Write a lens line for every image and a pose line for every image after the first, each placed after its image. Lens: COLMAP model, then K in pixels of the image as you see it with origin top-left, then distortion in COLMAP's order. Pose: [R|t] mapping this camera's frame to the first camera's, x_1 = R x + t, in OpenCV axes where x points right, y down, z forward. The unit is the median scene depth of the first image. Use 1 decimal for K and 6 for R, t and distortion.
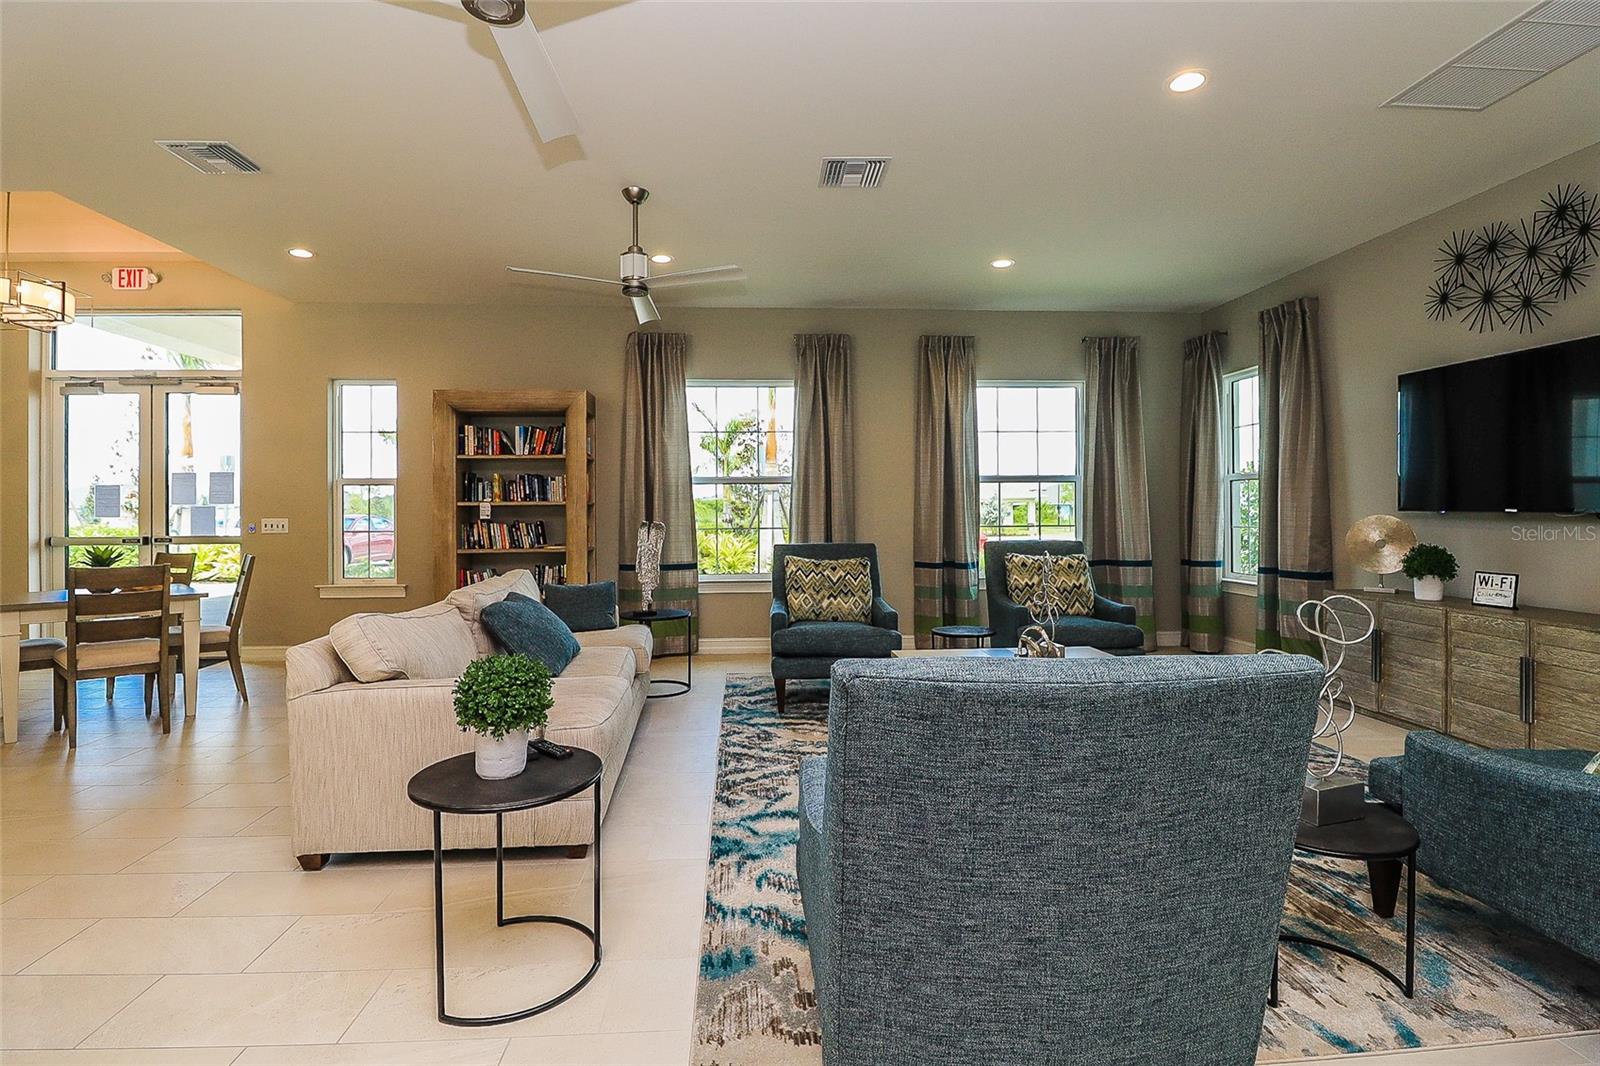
lens RADIAL K [[760.8, 0, 788.4], [0, 760.8, 517.0], [0, 0, 1]] dist [0.003310, -0.000037]
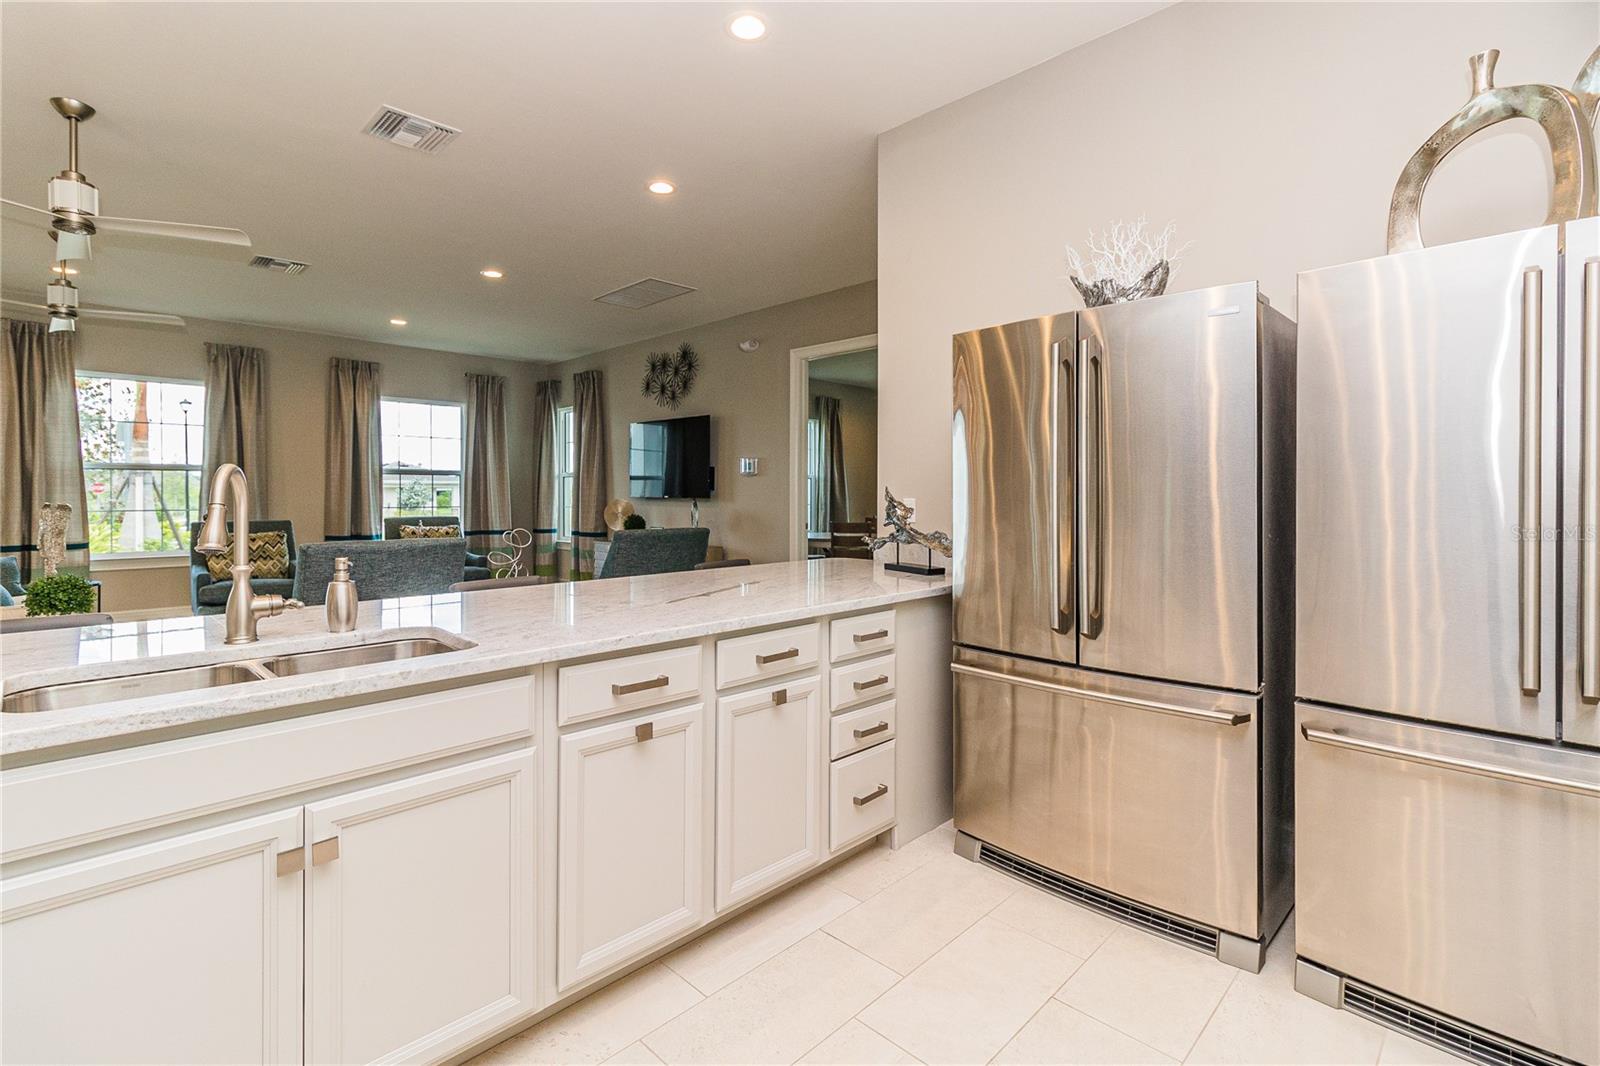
lens RADIAL K [[760.8, 0, 798.8], [0, 760.8, 498.0], [0, 0, 1]] dist [0.003310, -0.000037]
pose [[0.749276, 0.004297, 0.662244, -0.085506], [0.000503, 0.999975, -0.007058, 0.005764], [-0.662258, 0.005621, 0.749255, -0.483392]]
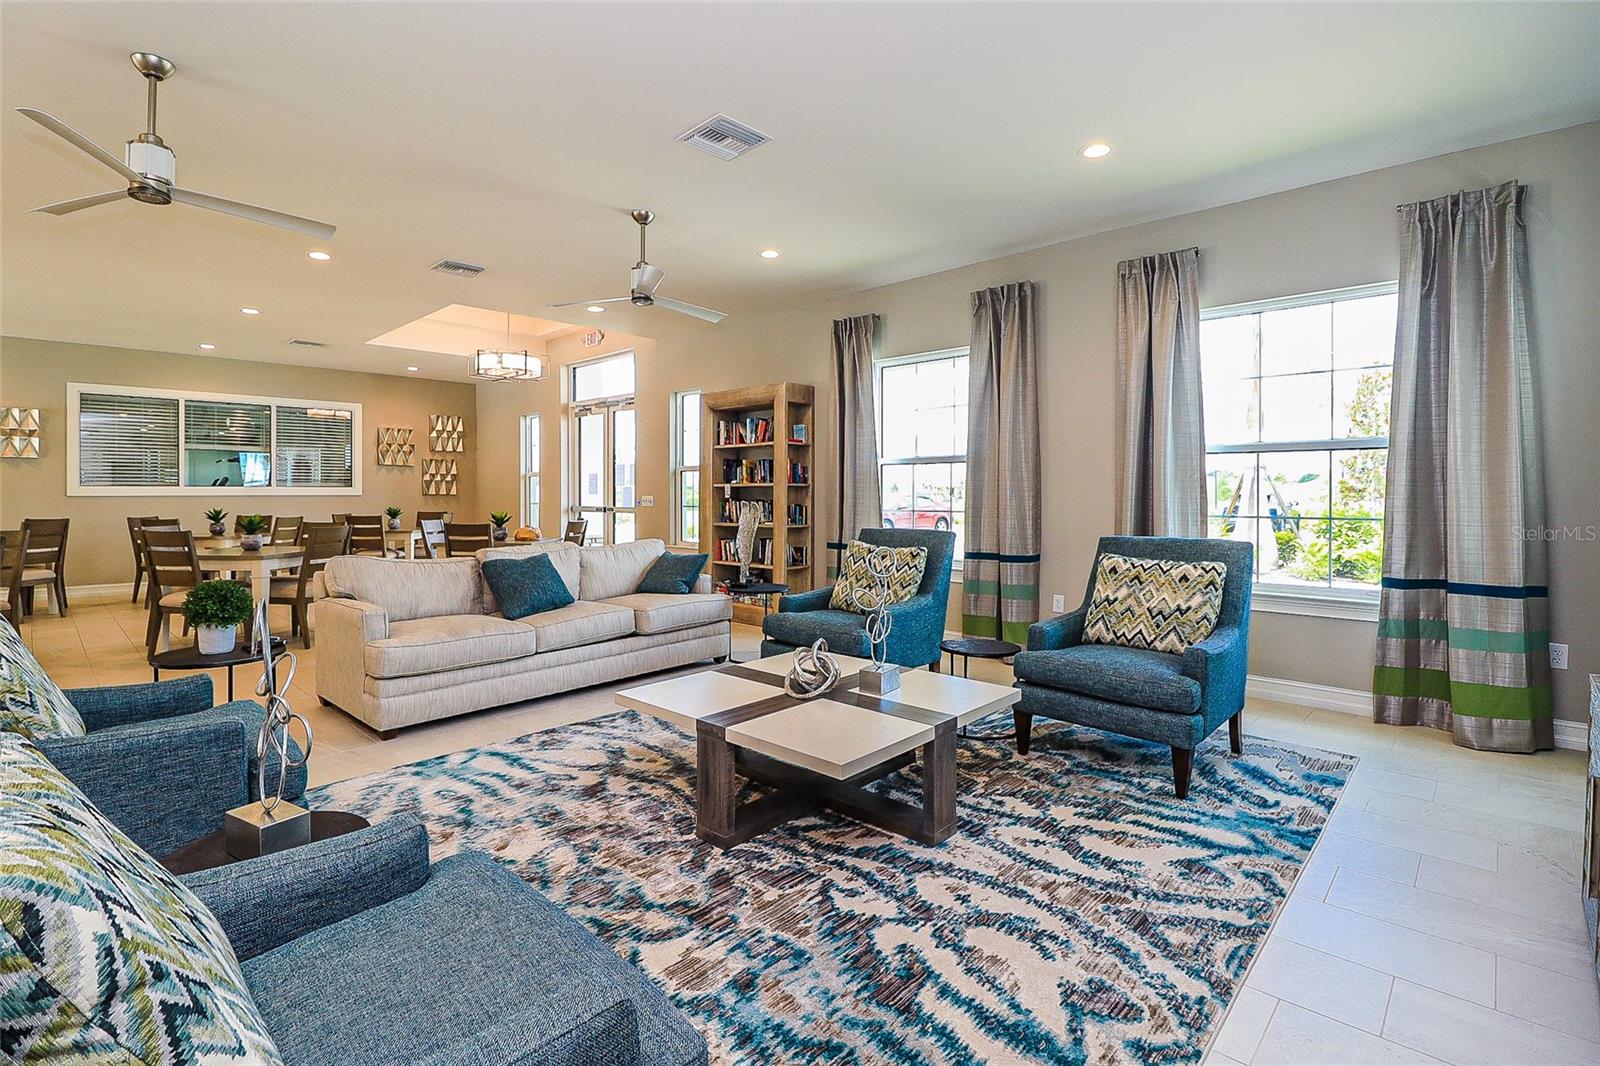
lens RADIAL K [[760.8, 0, 785.5], [0, 760.8, 492.4], [0, 0, 1]] dist [0.003310, -0.000037]
pose [[0.675764, 0.005836, -0.737095, 0.532050], [-0.006532, 0.999977, 0.001929, -0.008628], [0.737089, 0.003511, 0.675787, 0.248437]]
